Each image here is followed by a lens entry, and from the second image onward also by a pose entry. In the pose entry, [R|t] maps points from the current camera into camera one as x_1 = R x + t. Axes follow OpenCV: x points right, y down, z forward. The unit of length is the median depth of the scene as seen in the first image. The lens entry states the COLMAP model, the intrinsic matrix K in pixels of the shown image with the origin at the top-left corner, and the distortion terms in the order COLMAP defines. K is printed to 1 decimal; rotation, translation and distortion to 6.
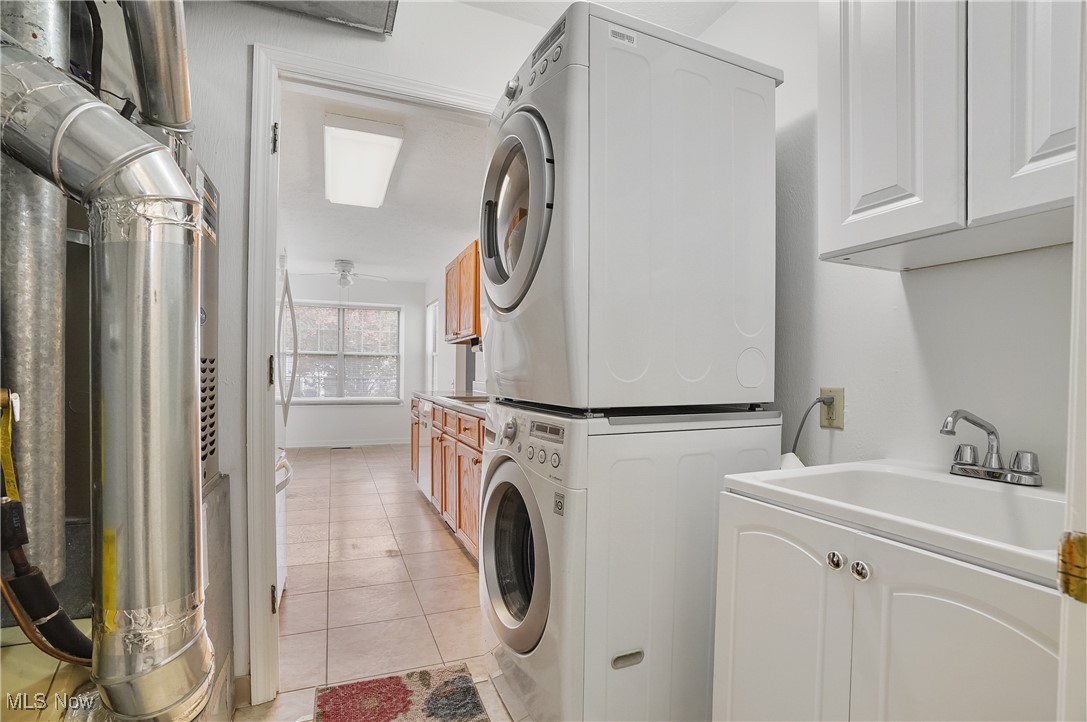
lens RADIAL K [[504.3, 0, 542.8], [0, 504.3, 367.5], [0, 0, 1]] dist [-0.074283, 0.030688]
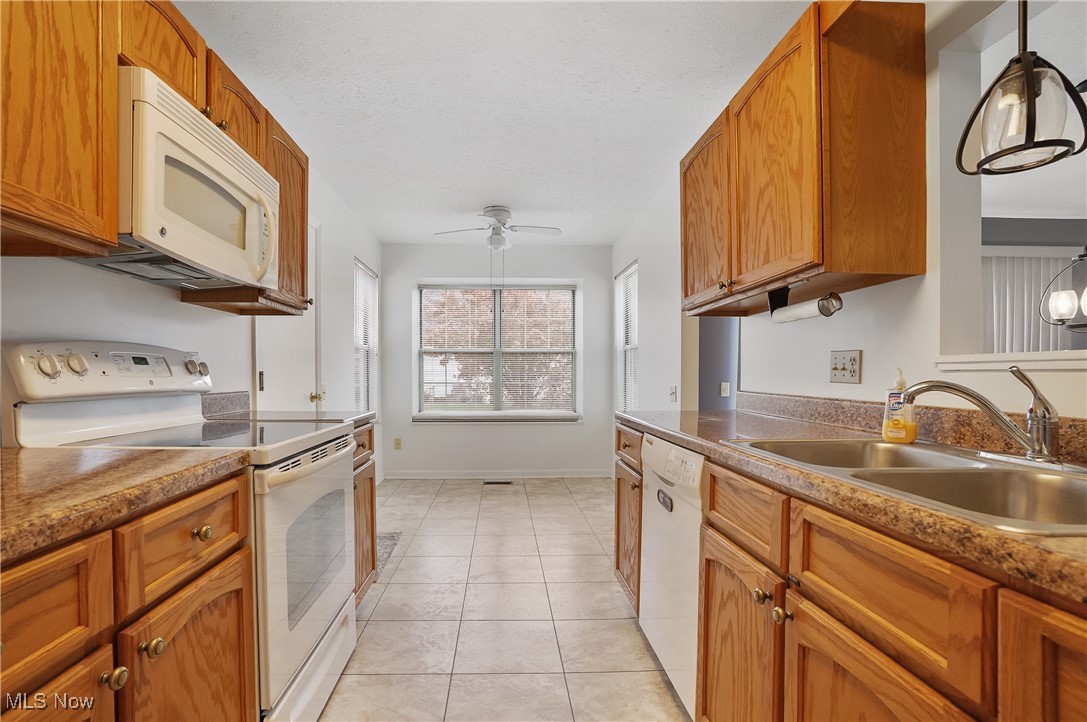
lens RADIAL K [[504.3, 0, 542.8], [0, 504.3, 367.5], [0, 0, 1]] dist [-0.074283, 0.030688]
pose [[0.949839, -0.010742, -0.312554, -0.112659], [0.009136, 0.999936, -0.006604, 0.003326], [0.312606, 0.003418, 0.949877, 0.323629]]
